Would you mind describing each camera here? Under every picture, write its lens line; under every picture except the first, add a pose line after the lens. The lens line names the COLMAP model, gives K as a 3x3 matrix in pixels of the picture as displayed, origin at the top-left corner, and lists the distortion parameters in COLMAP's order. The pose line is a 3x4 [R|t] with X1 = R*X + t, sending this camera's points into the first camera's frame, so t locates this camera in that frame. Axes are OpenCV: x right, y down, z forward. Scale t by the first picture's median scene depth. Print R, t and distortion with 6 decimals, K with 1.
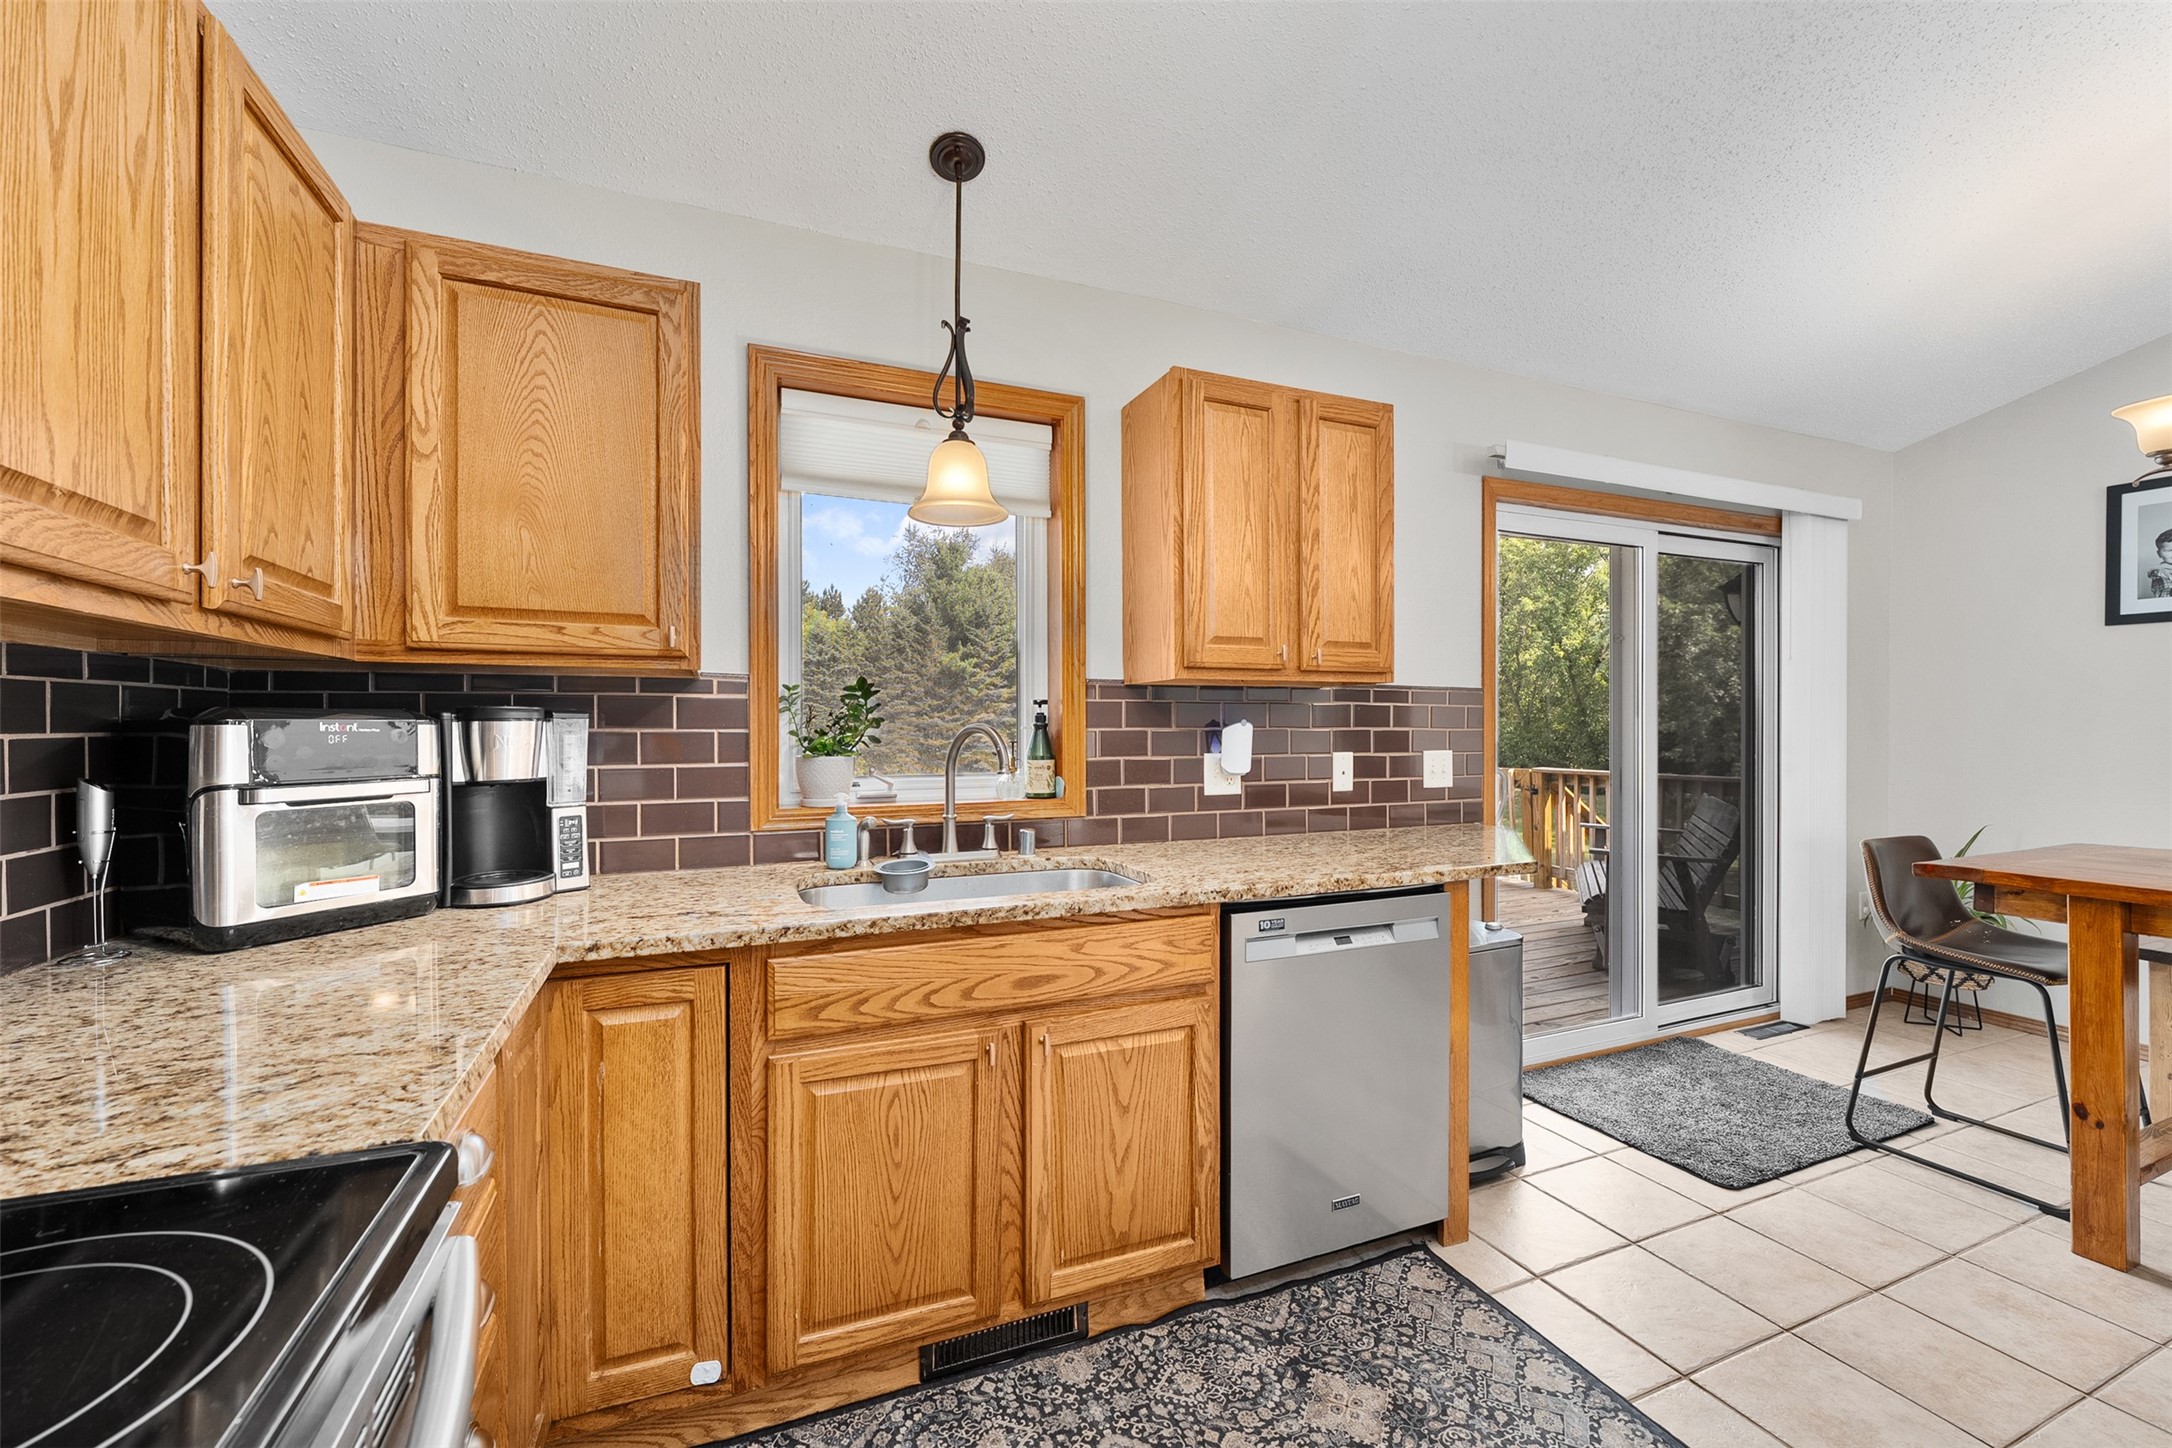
lens RADIAL K [[871.5, 0, 1079.7], [0, 871.5, 732.4], [0, 0, 1]] dist [-0.001021, -0.000240]
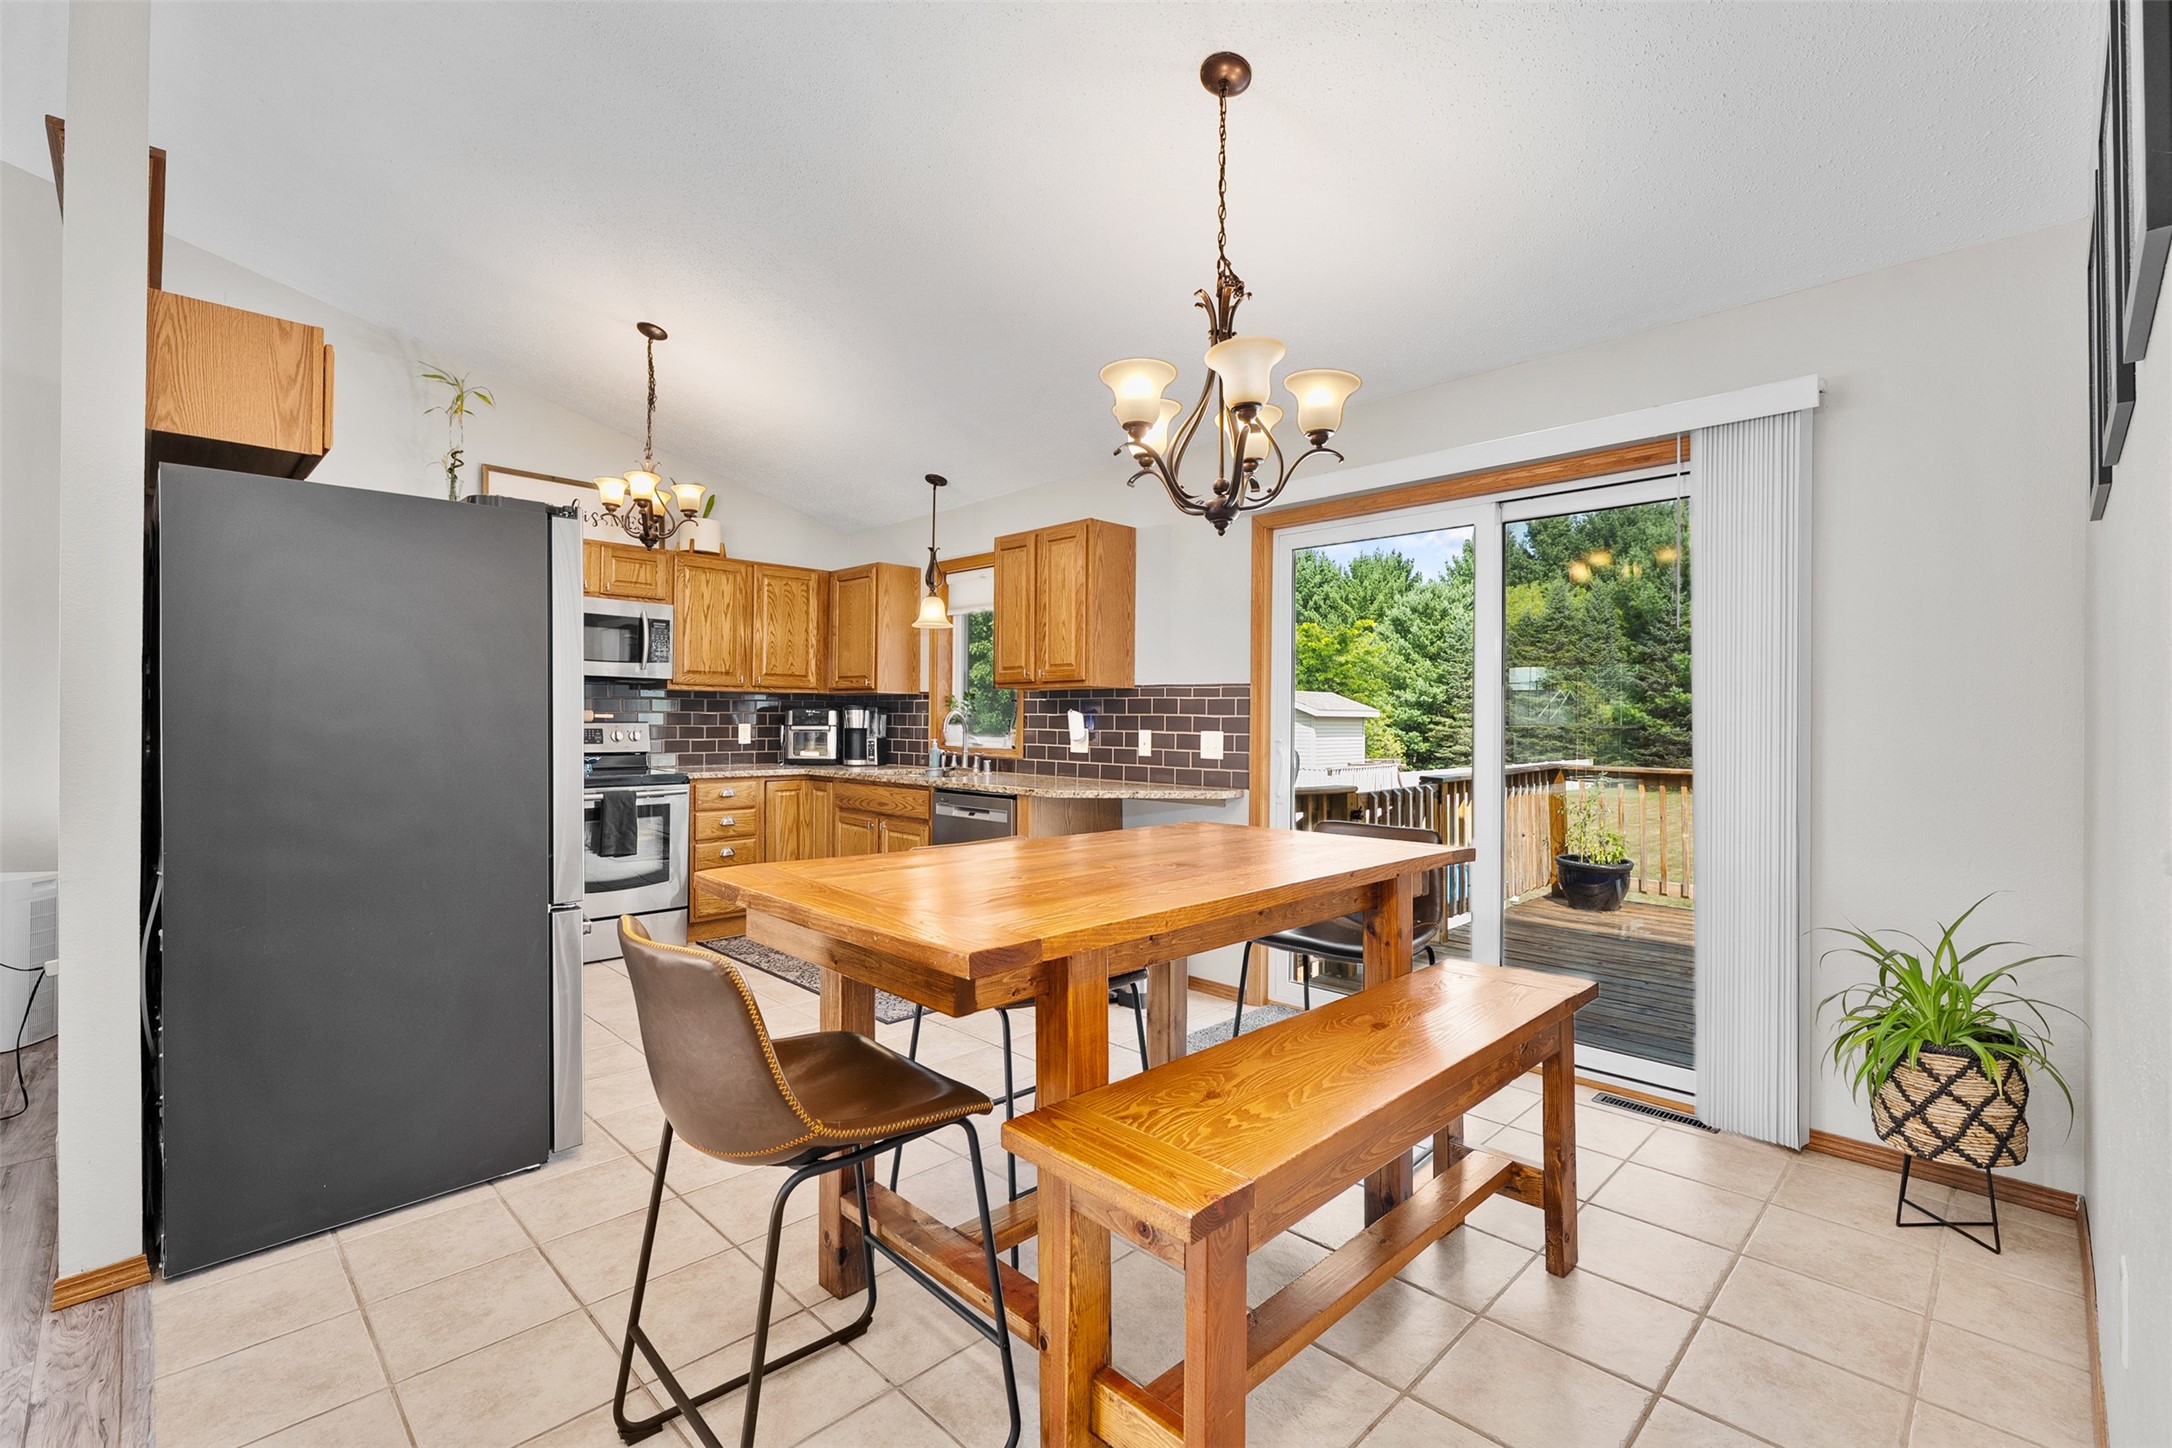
lens RADIAL K [[959.6, 0, 1079.2], [0, 959.6, 716.1], [0, 0, 1]] dist [-0.002259, 0.000032]
pose [[0.377303, 0.001168, -0.926089, 2.383466], [-0.016809, 0.999843, -0.005588, 0.012808], [0.925937, 0.017675, 0.377263, 0.347957]]
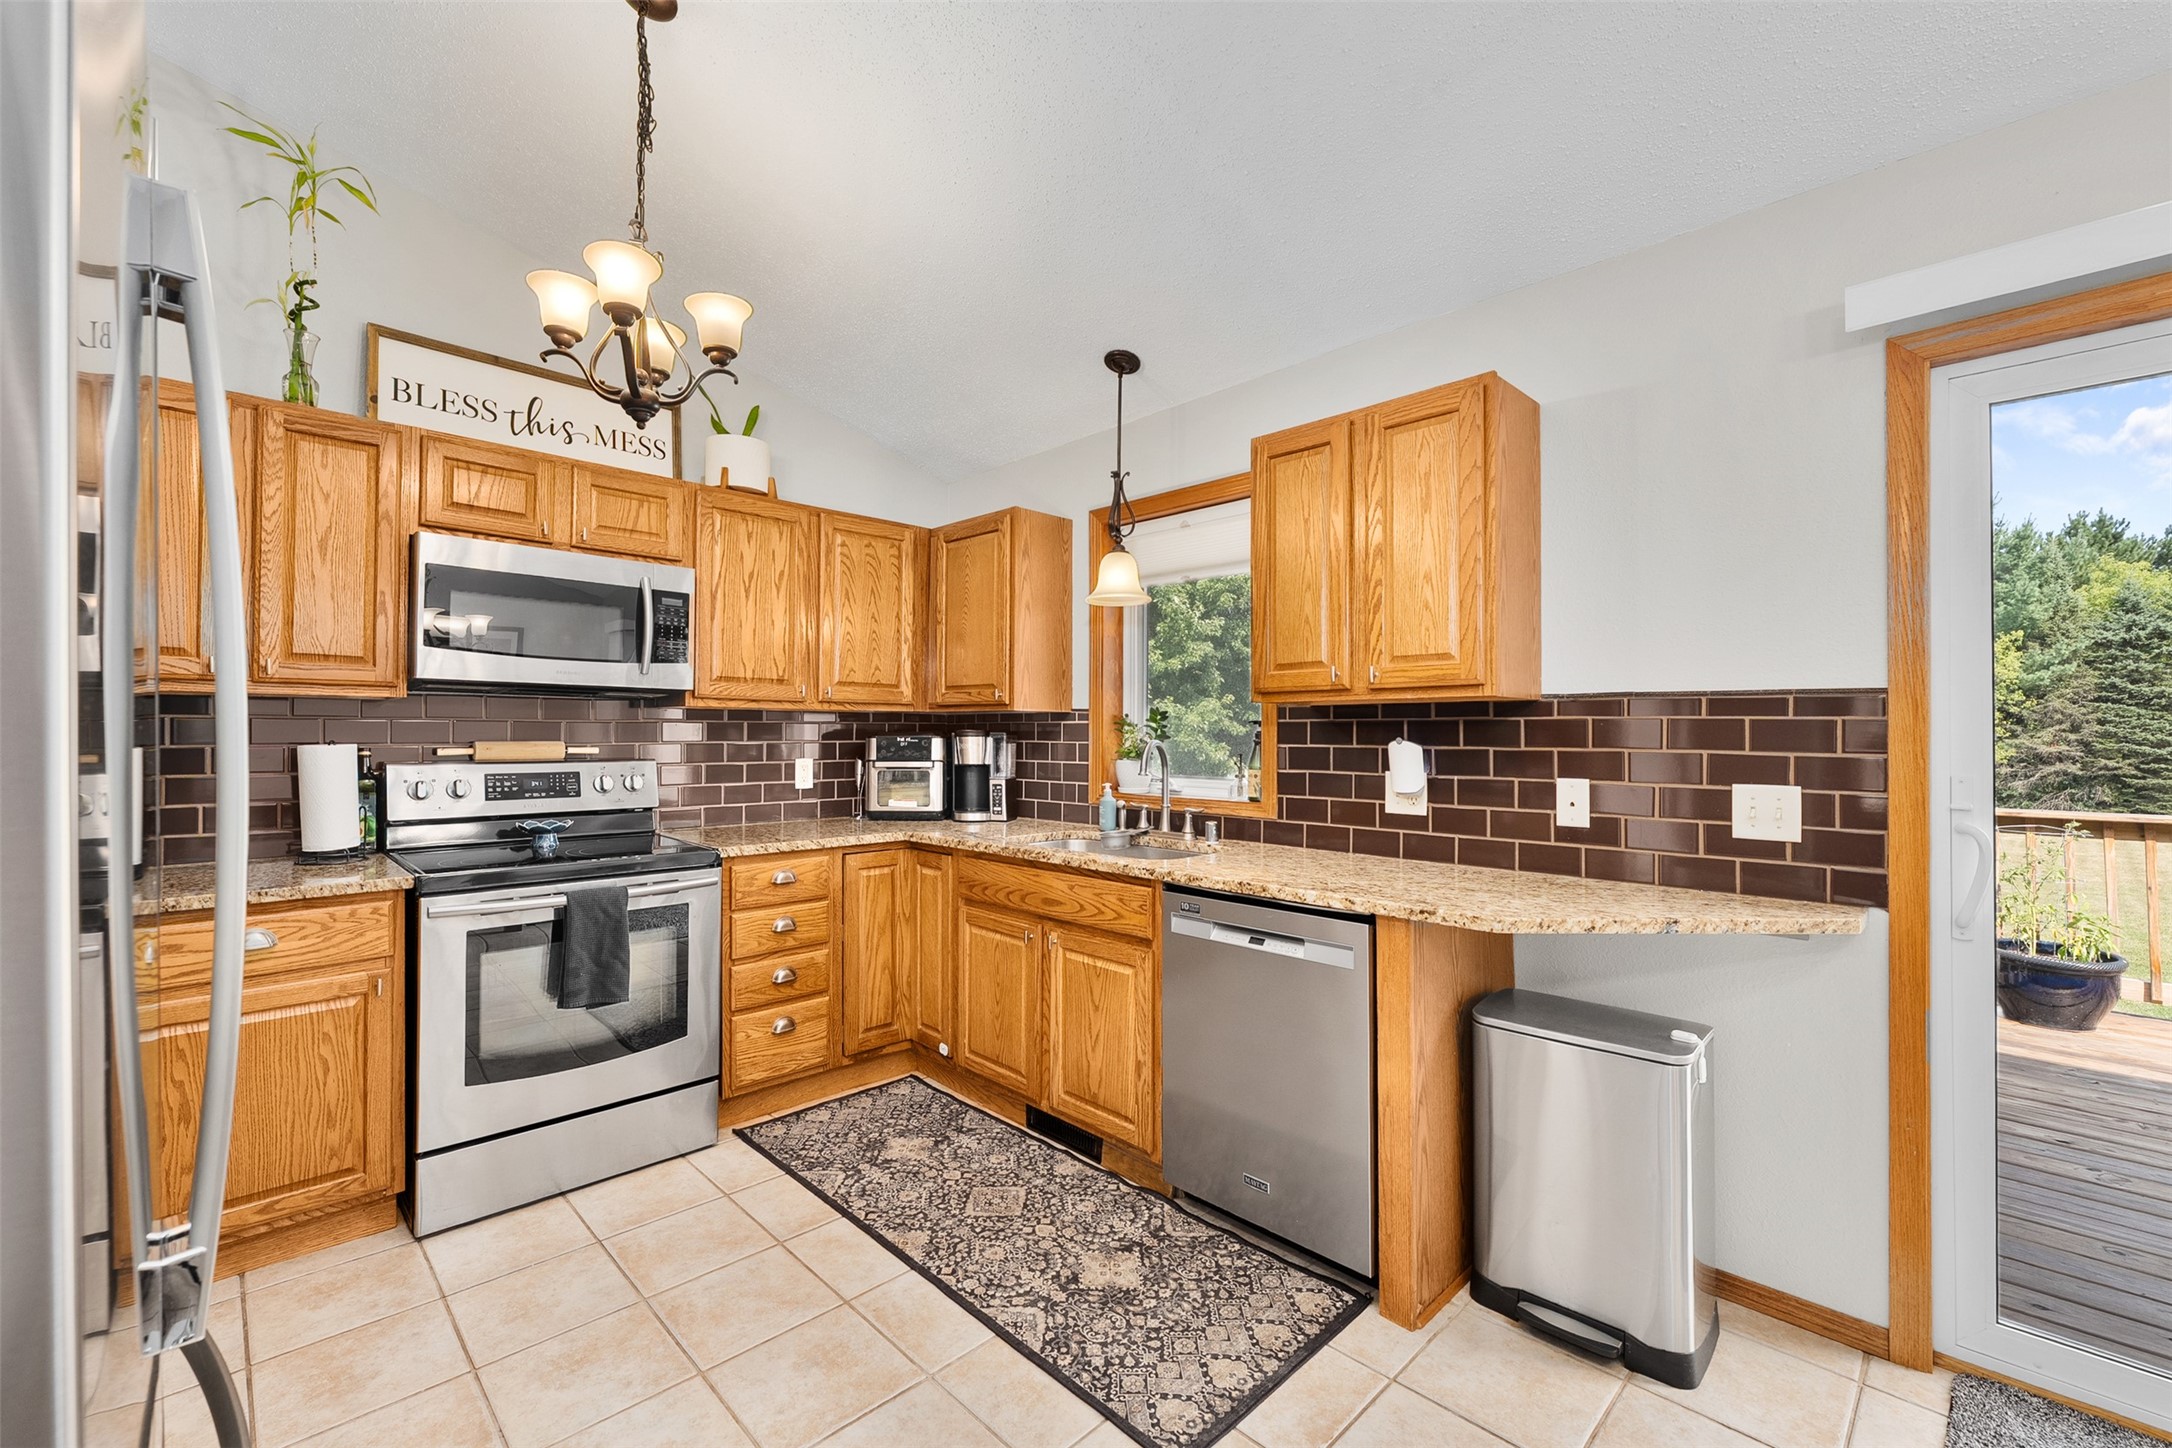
lens RADIAL K [[896.6, 0, 1077.8], [0, 896.6, 721.8], [0, 0, 1]] dist [-0.003565, -0.000274]
pose [[0.371363, -0.009458, -0.928439, 1.194064], [-0.011532, 0.999824, -0.014798, -0.015968], [0.928416, 0.016202, 0.371189, 0.347559]]
